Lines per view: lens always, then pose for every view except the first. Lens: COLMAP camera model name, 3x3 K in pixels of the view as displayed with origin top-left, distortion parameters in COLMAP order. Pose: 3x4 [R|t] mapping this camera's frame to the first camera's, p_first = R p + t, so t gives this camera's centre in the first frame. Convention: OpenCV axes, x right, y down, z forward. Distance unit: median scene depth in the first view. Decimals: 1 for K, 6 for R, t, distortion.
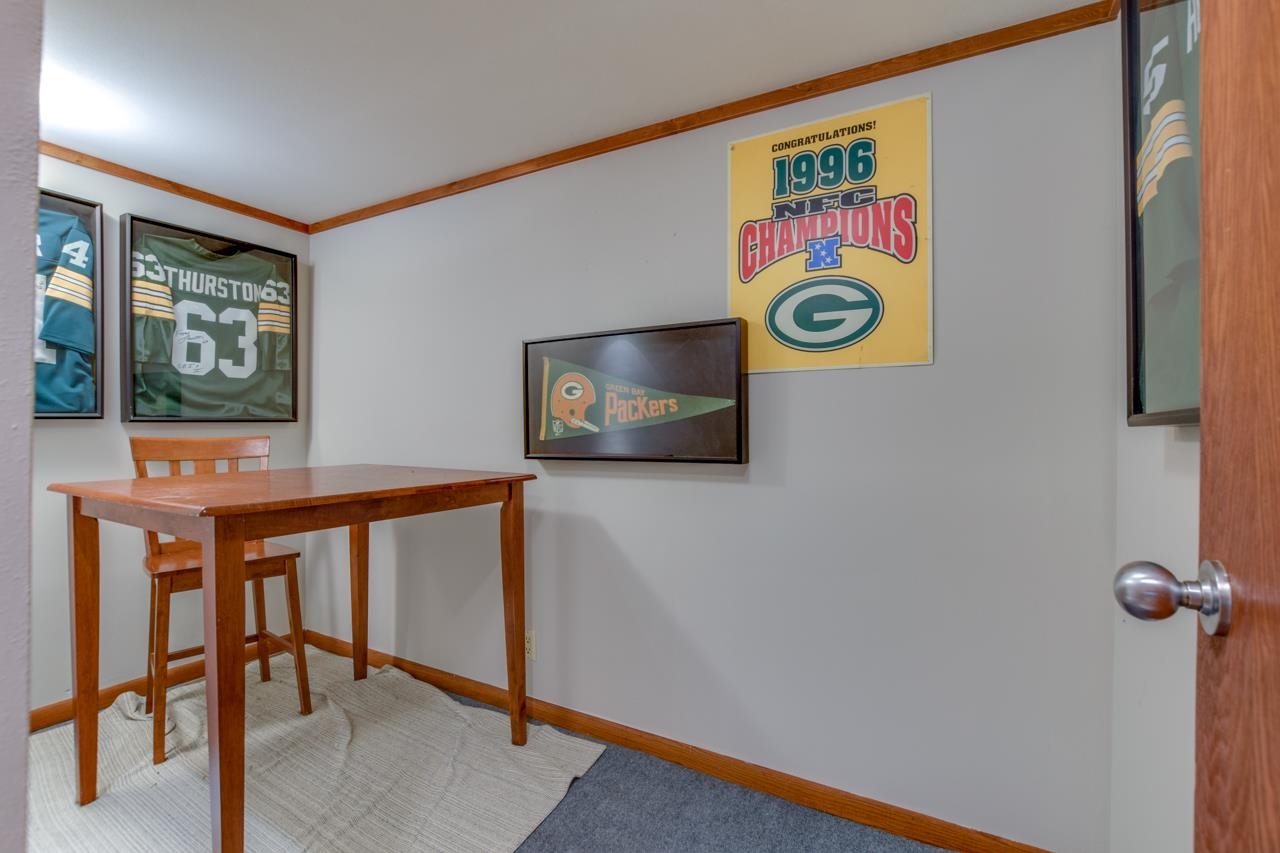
lens RADIAL K [[578.2, 0, 646.5], [0, 578.2, 430.8], [0, 0, 1]] dist [-0.024933, 0.006491]
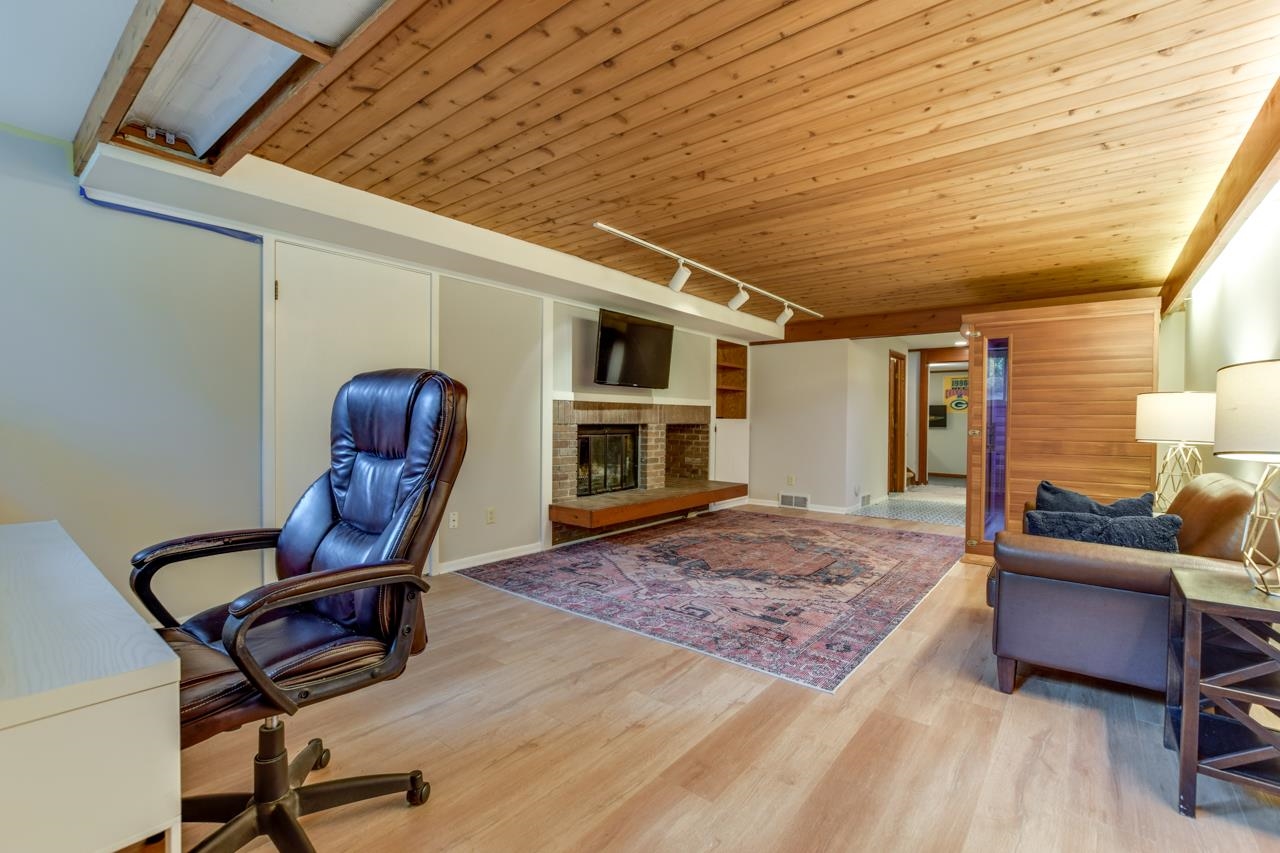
lens RADIAL K [[578.2, 0, 646.5], [0, 578.2, 430.8], [0, 0, 1]] dist [-0.024933, 0.006491]
pose [[0.987000, 0.008168, -0.160511, -2.210910], [-0.004898, 0.999773, 0.020757, -0.016341], [0.160644, -0.019701, 0.986816, -6.183944]]
